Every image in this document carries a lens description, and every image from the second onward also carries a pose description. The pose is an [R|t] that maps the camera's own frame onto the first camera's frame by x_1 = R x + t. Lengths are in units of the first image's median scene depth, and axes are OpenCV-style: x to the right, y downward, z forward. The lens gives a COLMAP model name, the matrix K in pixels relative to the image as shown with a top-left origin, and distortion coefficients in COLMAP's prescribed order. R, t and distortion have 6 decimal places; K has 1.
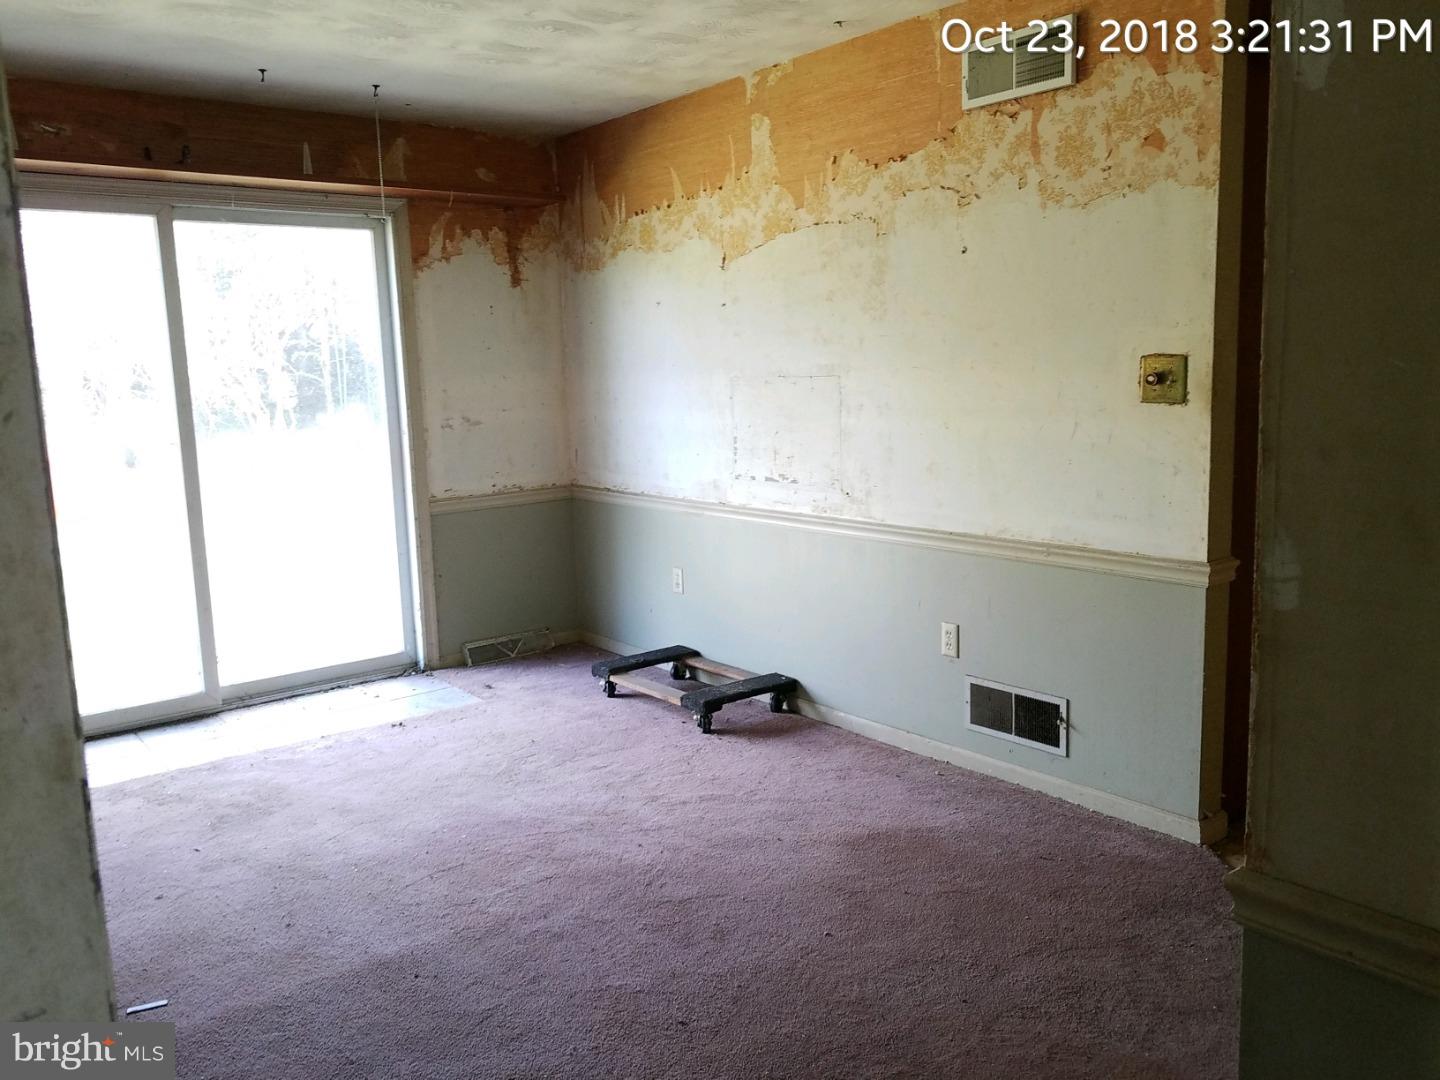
lens RADIAL K [[1141.7, 0, 716.8], [0, 1141.7, 545.2], [0, 0, 1]] dist [0.001582, 0.010871]
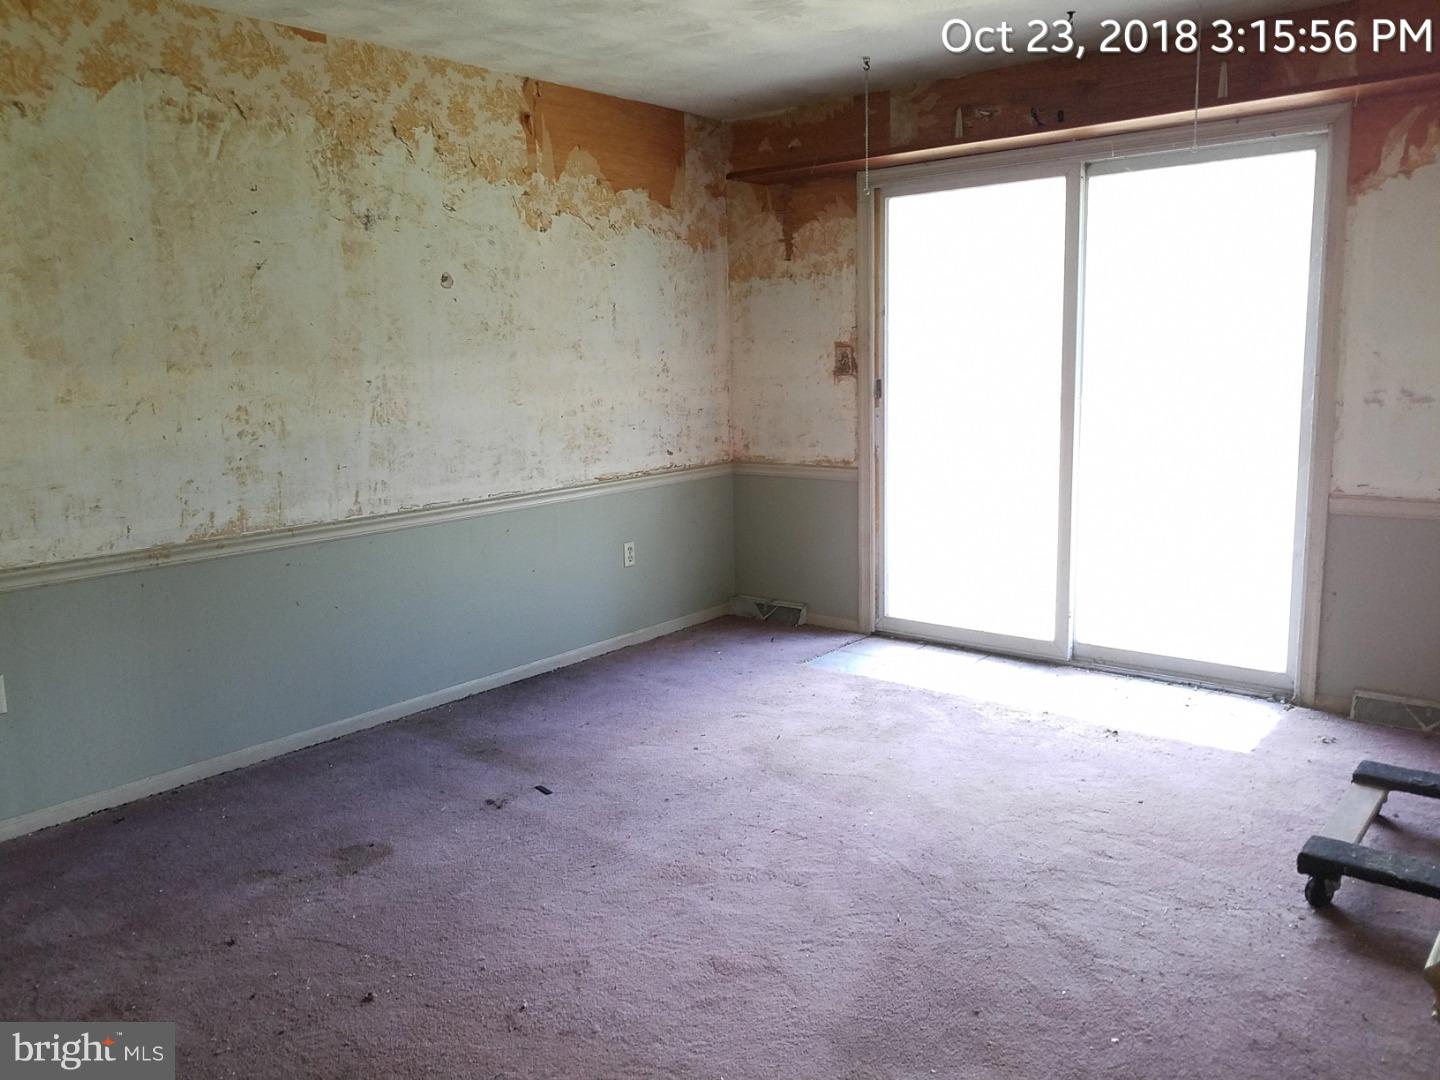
lens RADIAL K [[1141.7, 0, 716.4], [0, 1141.7, 532.7], [0, 0, 1]] dist [0.001582, 0.010871]
pose [[0.197067, 0.182151, -0.963320, 0.460641], [-0.135846, 0.978183, 0.157172, -0.086568], [0.970933, 0.099890, 0.217513, 0.468181]]
